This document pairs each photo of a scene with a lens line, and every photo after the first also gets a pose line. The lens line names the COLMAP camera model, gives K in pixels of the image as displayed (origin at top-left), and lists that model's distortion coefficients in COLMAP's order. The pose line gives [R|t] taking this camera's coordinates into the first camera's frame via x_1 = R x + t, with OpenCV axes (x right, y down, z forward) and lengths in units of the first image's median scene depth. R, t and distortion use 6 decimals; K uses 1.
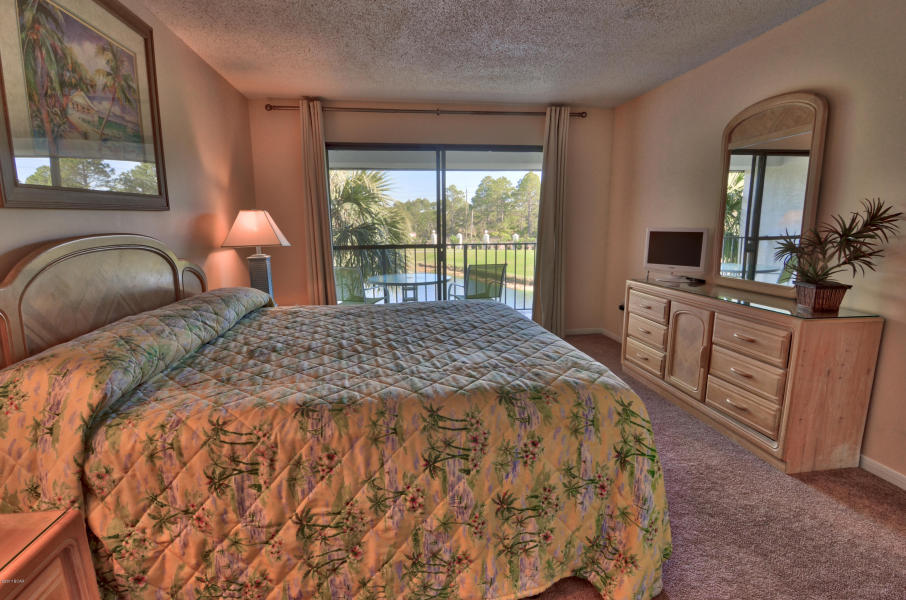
lens RADIAL K [[438.3, 0, 448.8], [0, 438.3, 301.8], [0, 0, 1]] dist [-0.007637, -0.009591]
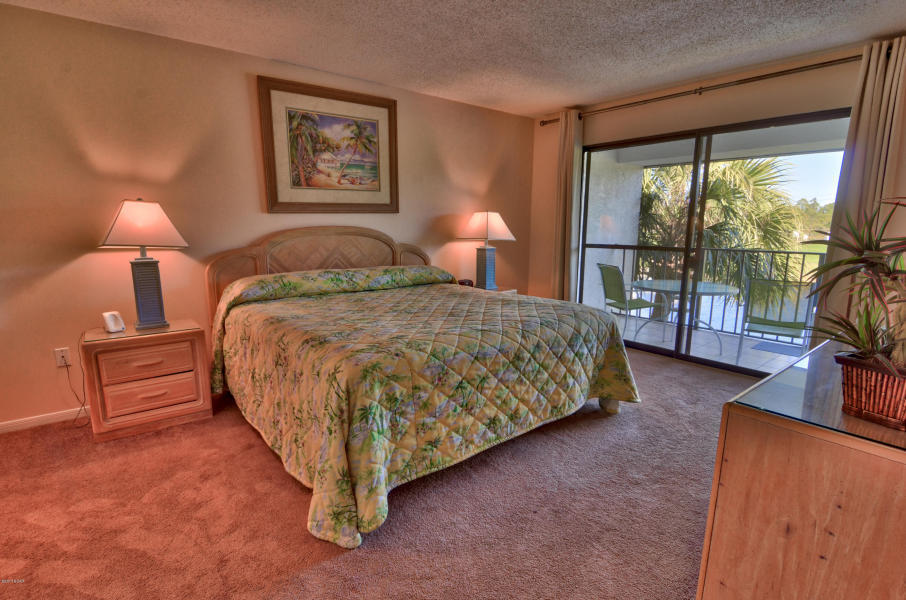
lens RADIAL K [[438.3, 0, 449.6], [0, 438.3, 301.1], [0, 0, 1]] dist [-0.007637, -0.009591]
pose [[0.532748, 0.156828, -0.831615, 0.953941], [-0.154448, 0.984193, 0.086659, -0.070576], [0.832061, 0.082274, 0.548549, 0.353062]]
